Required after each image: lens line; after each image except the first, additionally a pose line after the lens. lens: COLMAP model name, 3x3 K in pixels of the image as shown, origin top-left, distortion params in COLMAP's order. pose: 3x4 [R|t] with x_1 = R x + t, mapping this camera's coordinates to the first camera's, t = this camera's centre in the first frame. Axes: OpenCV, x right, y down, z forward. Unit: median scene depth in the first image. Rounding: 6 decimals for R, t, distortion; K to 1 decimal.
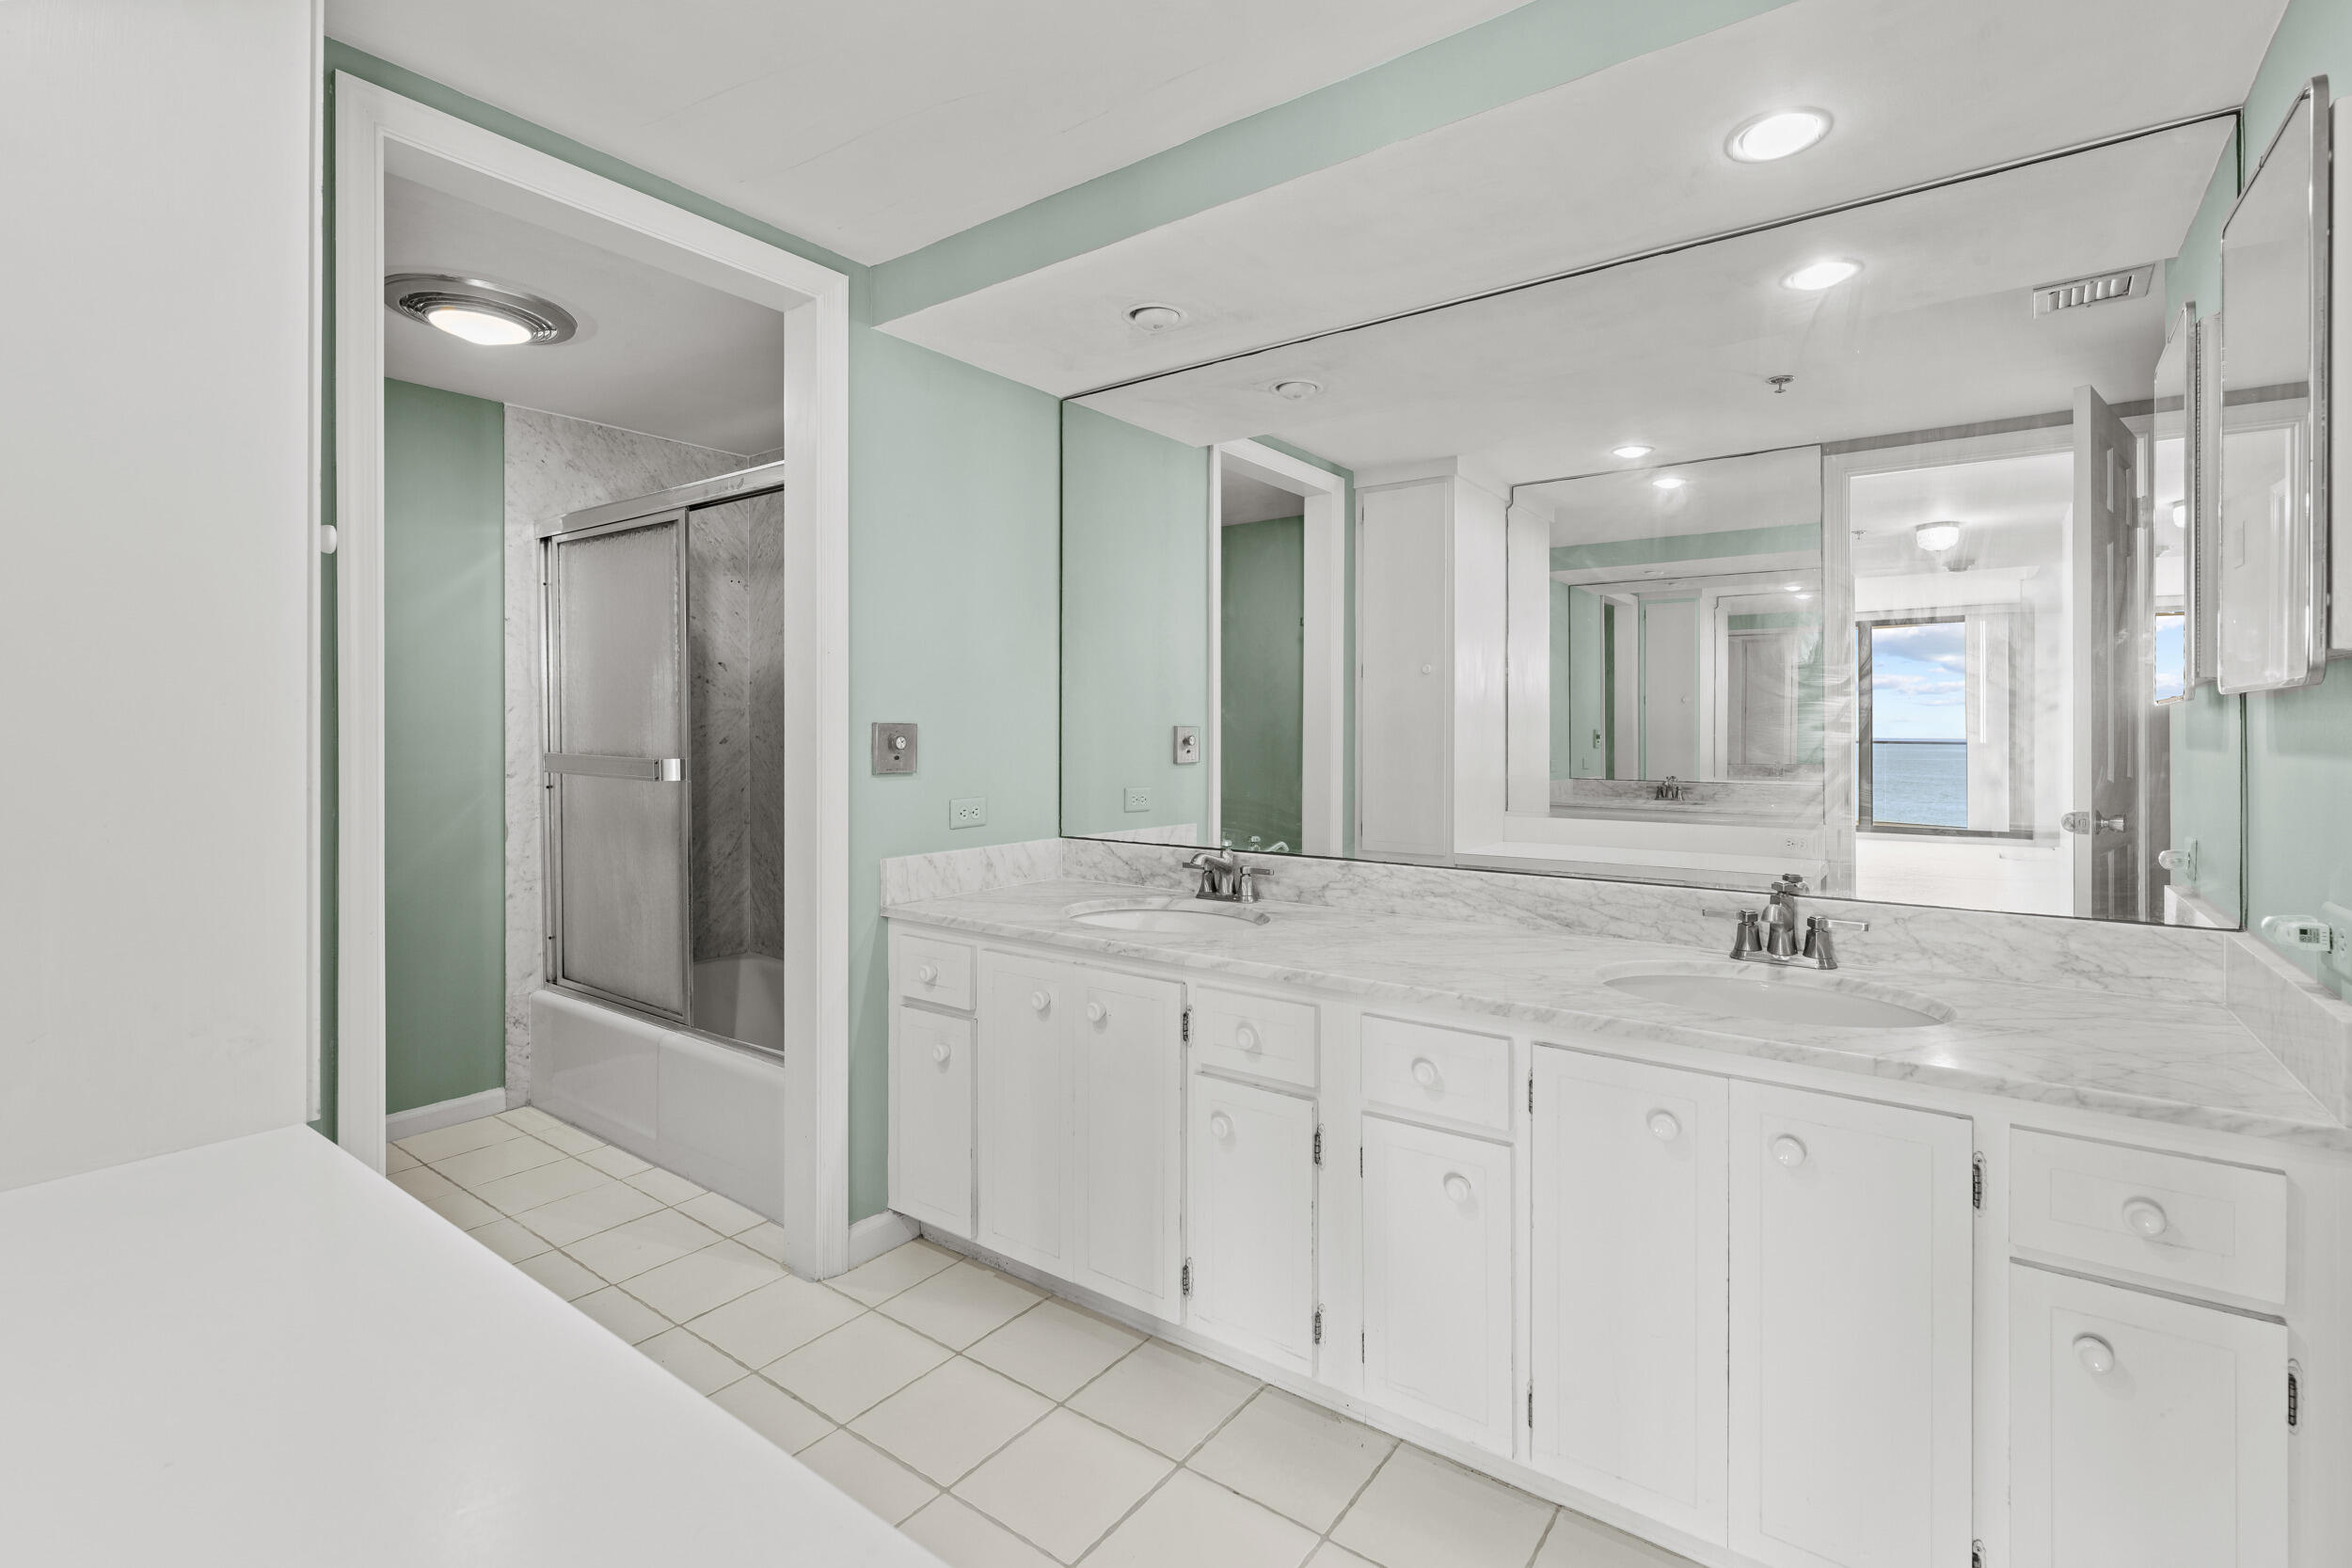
lens RADIAL K [[1077.6, 0, 1174.2], [0, 1077.6, 714.5], [0, 0, 1]] dist [-0.000317, -0.000229]
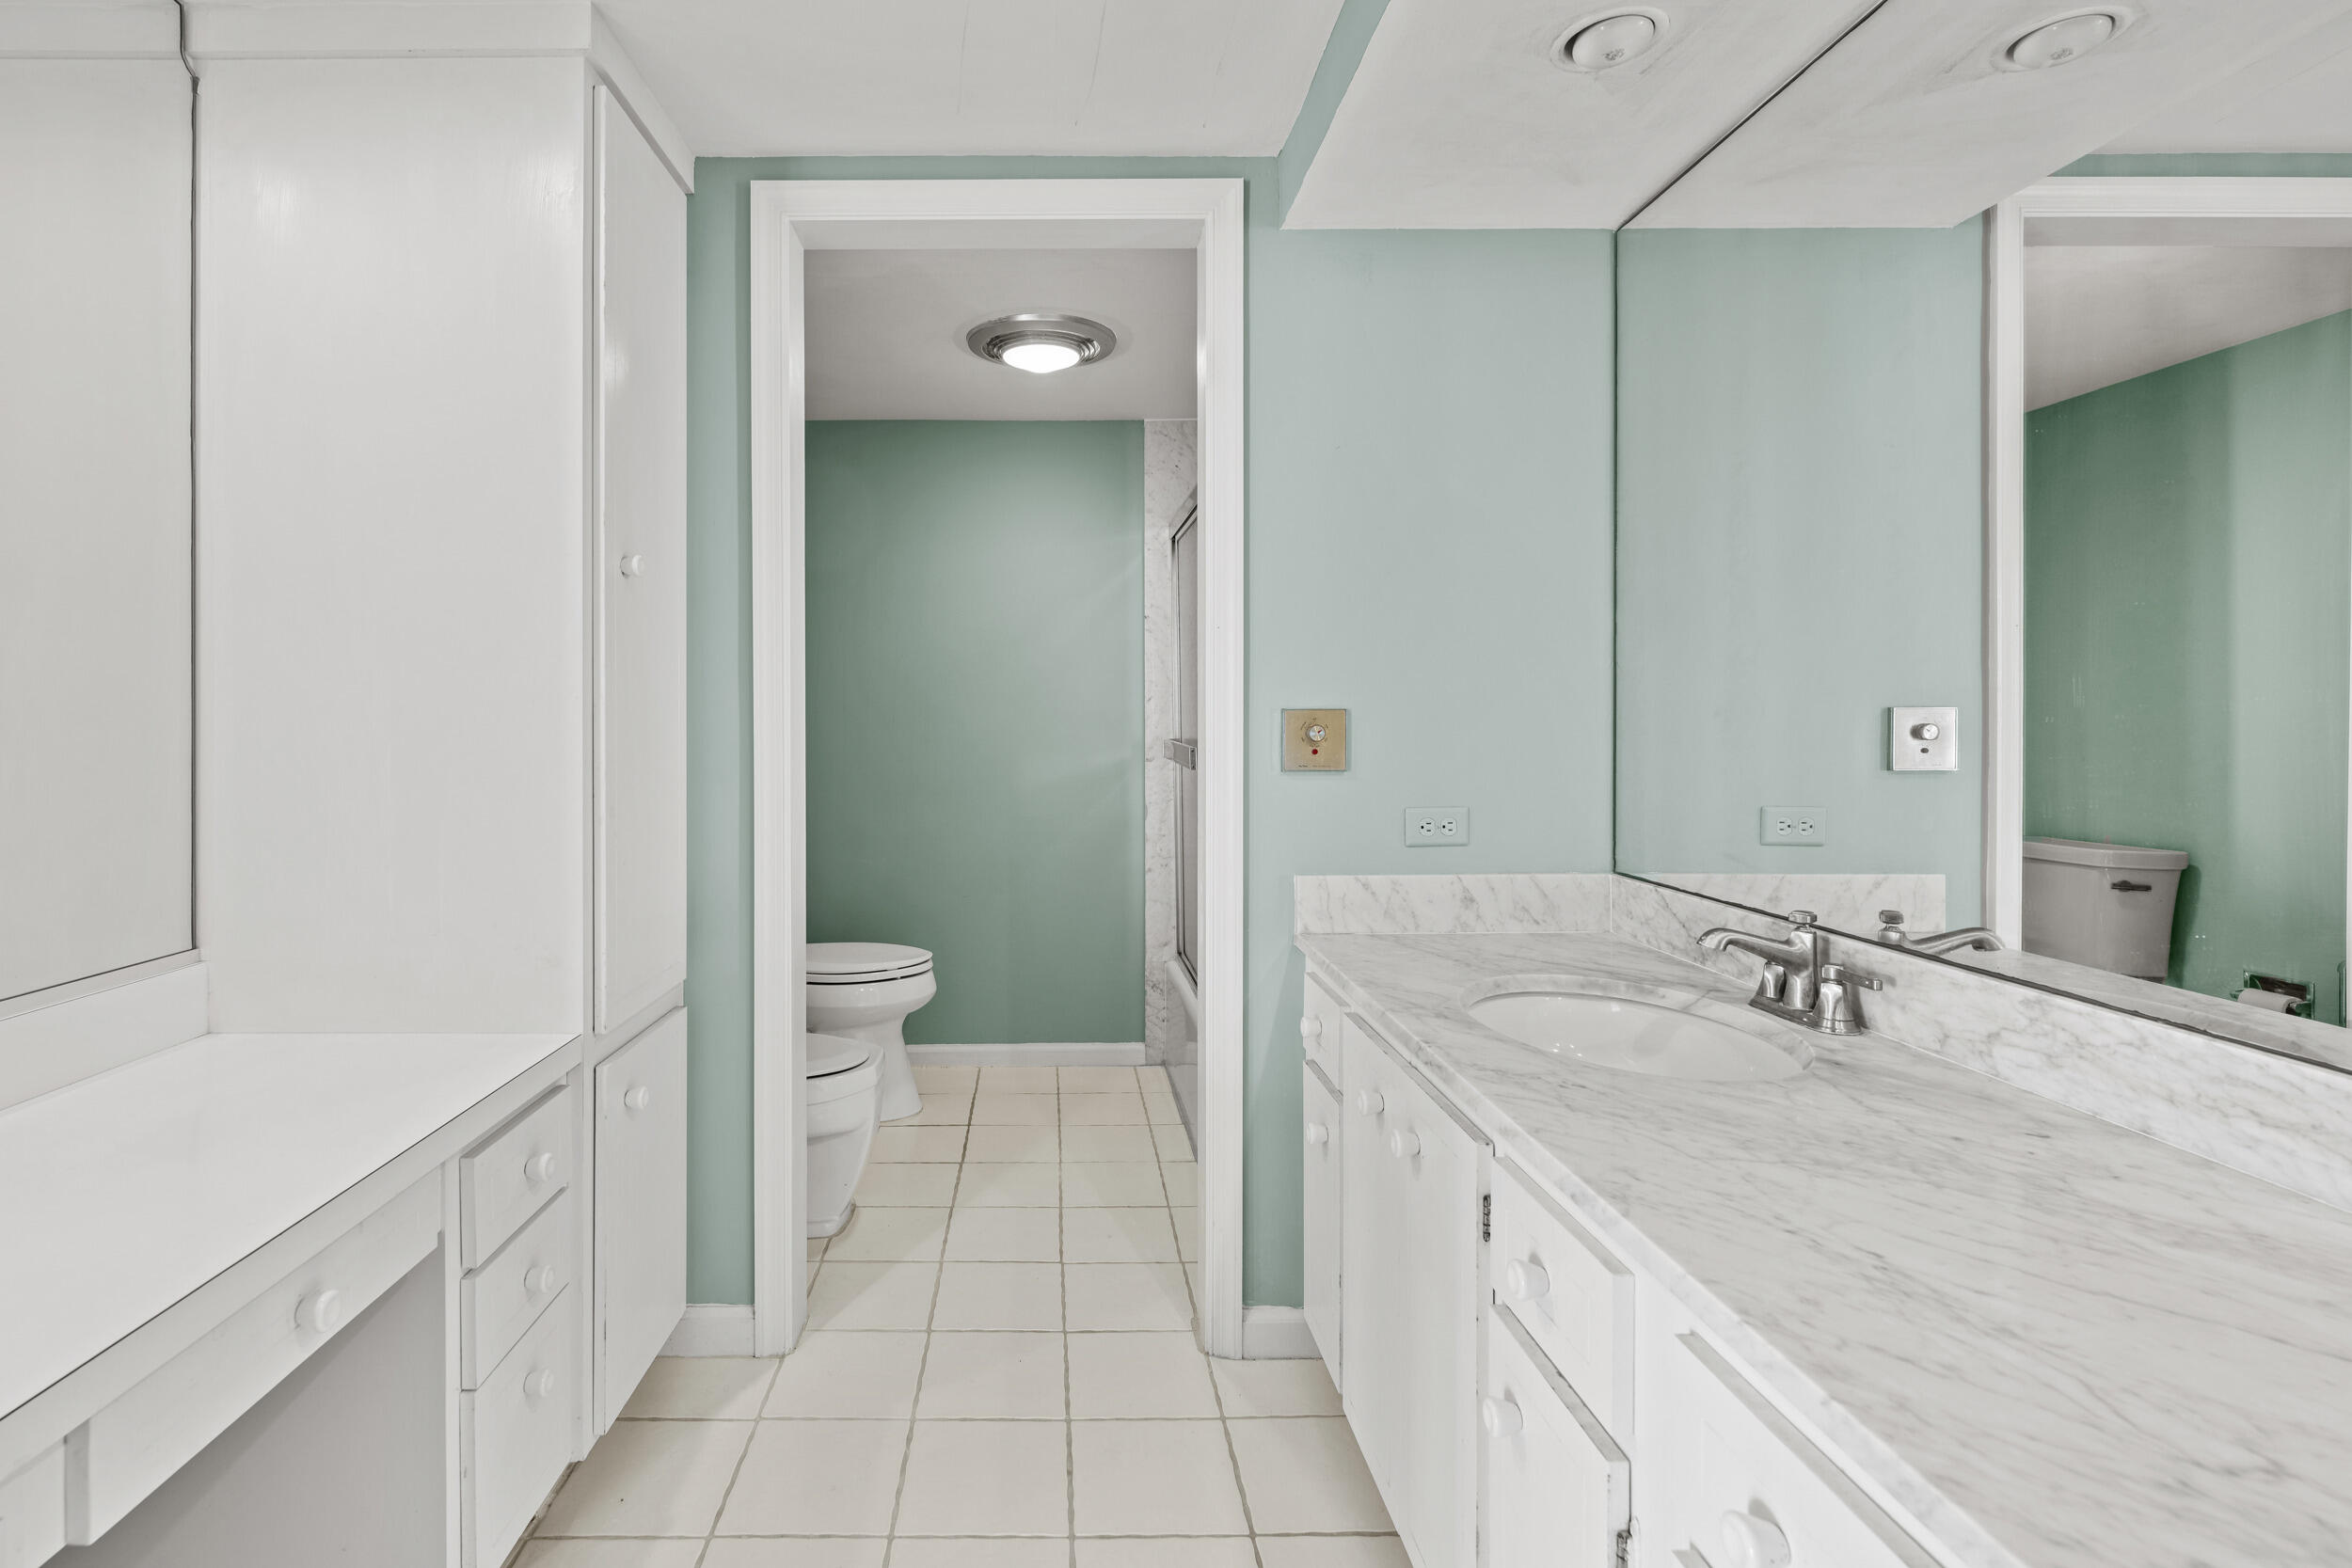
lens RADIAL K [[1077.6, 0, 1174.2], [0, 1077.6, 714.5], [0, 0, 1]] dist [-0.000317, -0.000229]
pose [[0.595758, -0.005139, -0.803148, 0.301168], [0.015304, 0.999871, 0.004955, 0.006219], [0.803019, -0.015244, 0.595759, 0.401933]]
